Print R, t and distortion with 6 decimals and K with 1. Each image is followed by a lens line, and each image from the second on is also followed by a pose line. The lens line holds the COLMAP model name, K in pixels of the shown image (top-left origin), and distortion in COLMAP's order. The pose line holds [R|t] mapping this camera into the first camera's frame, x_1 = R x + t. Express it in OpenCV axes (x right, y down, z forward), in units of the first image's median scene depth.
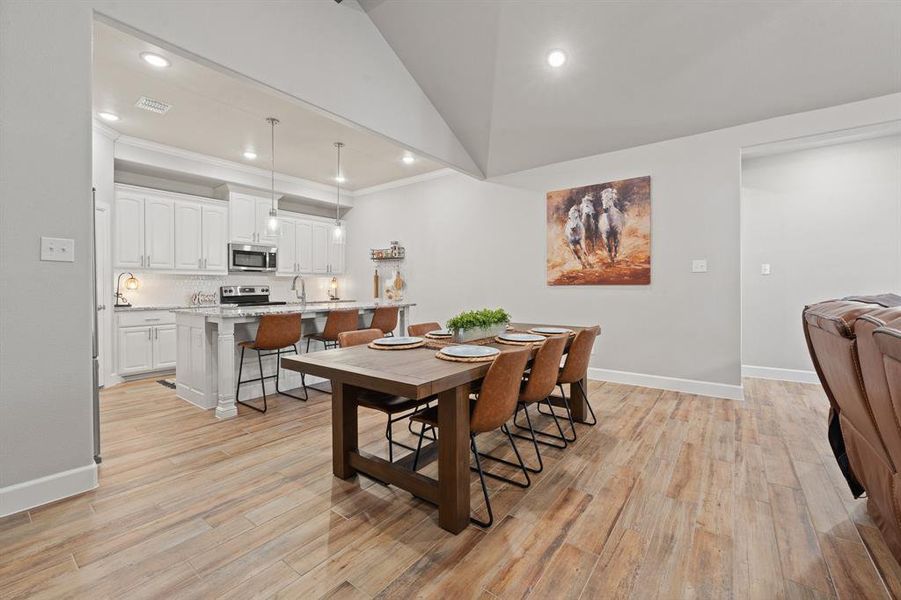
lens RADIAL K [[373.2, 0, 455.0], [0, 373.2, 290.3], [0, 0, 1]] dist [-0.001614, 0.000035]
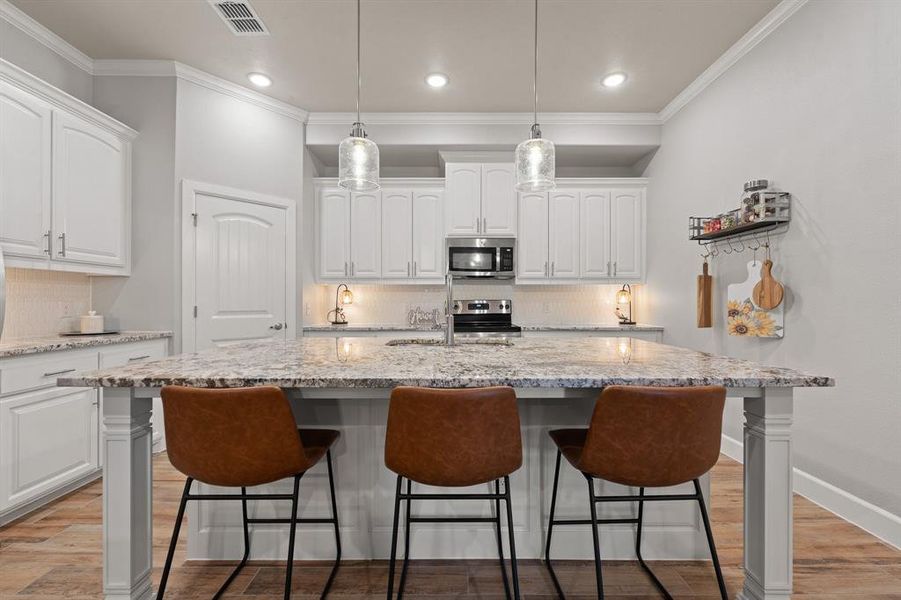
lens RADIAL K [[364.4, 0, 450.7], [0, 364.4, 303.3], [0, 0, 1]] dist [-0.001324, -0.000213]
pose [[0.600901, 0.007675, -0.799287, -0.073271], [-0.009813, 0.999949, 0.002224, -0.008934], [0.799263, 0.006507, 0.600946, 0.741466]]
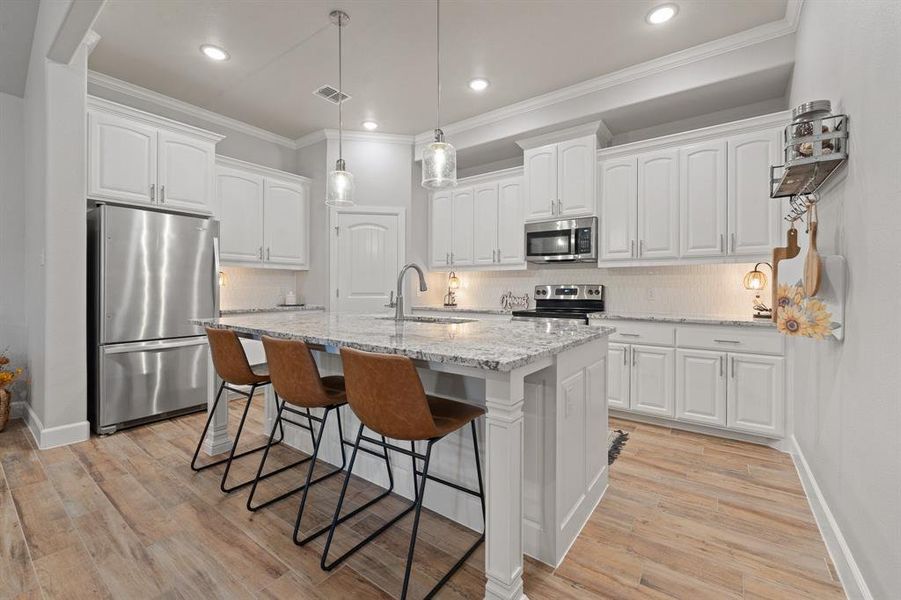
lens RADIAL K [[373.2, 0, 455.0], [0, 373.2, 290.3], [0, 0, 1]] dist [-0.001614, 0.000035]
pose [[0.015428, 0.010974, -0.999821, 0.121798], [-0.011621, 0.999874, 0.010796, -0.009296], [0.999813, 0.011453, 0.015553, 1.054924]]
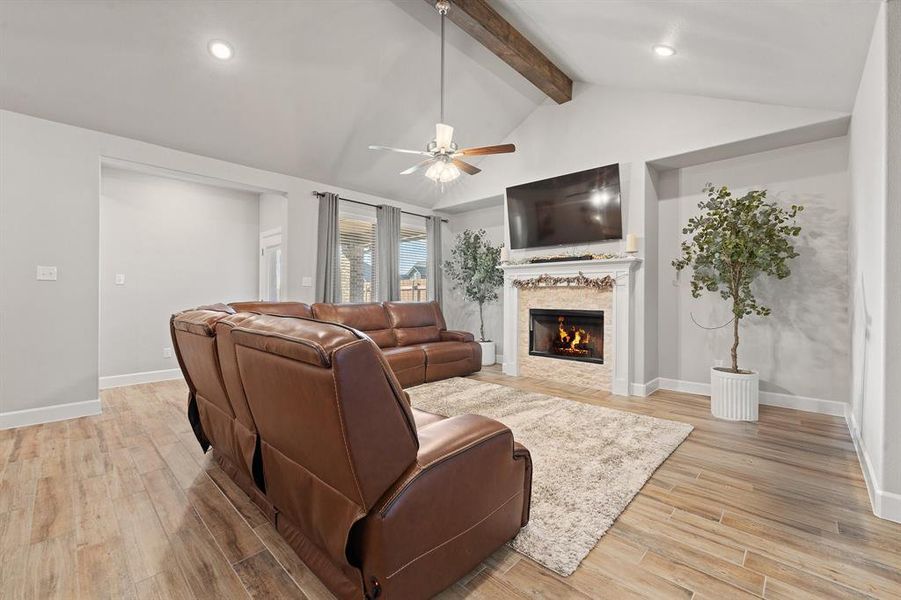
lens RADIAL K [[373.2, 0, 455.0], [0, 373.2, 290.3], [0, 0, 1]] dist [-0.001614, 0.000035]
pose [[0.114528, 0.014483, 0.993314, -0.078235], [0.003760, 0.999880, -0.015012, -0.007453], [-0.993413, 0.005454, 0.114460, -0.030823]]
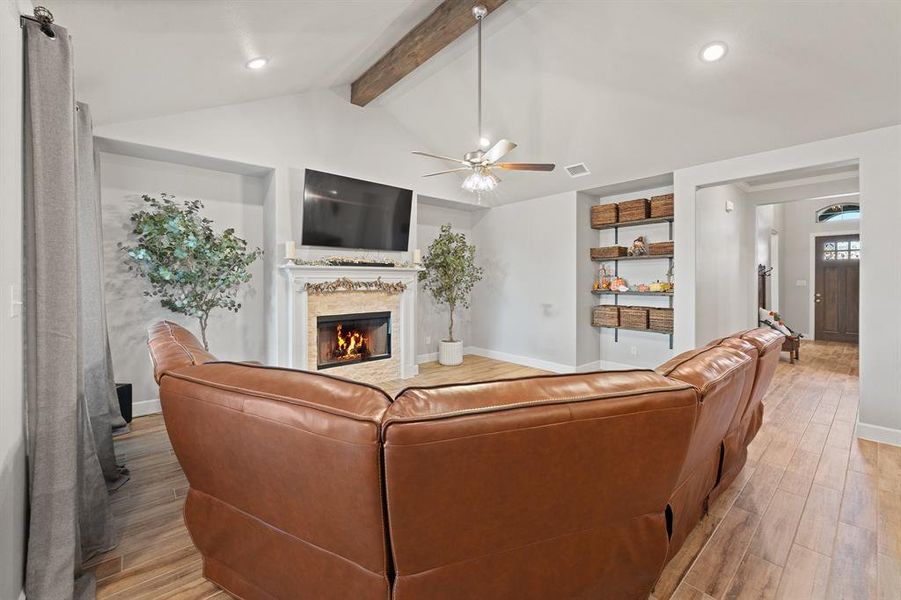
lens RADIAL K [[371.3, 0, 453.9], [0, 371.3, 279.4], [0, 0, 1]] dist [0.001097, 0.000107]
pose [[-0.978044, 0.003747, 0.208366, 0.529045], [0.004971, 0.999973, 0.005354, -0.069259], [-0.208340, 0.006273, -0.978036, 0.761792]]
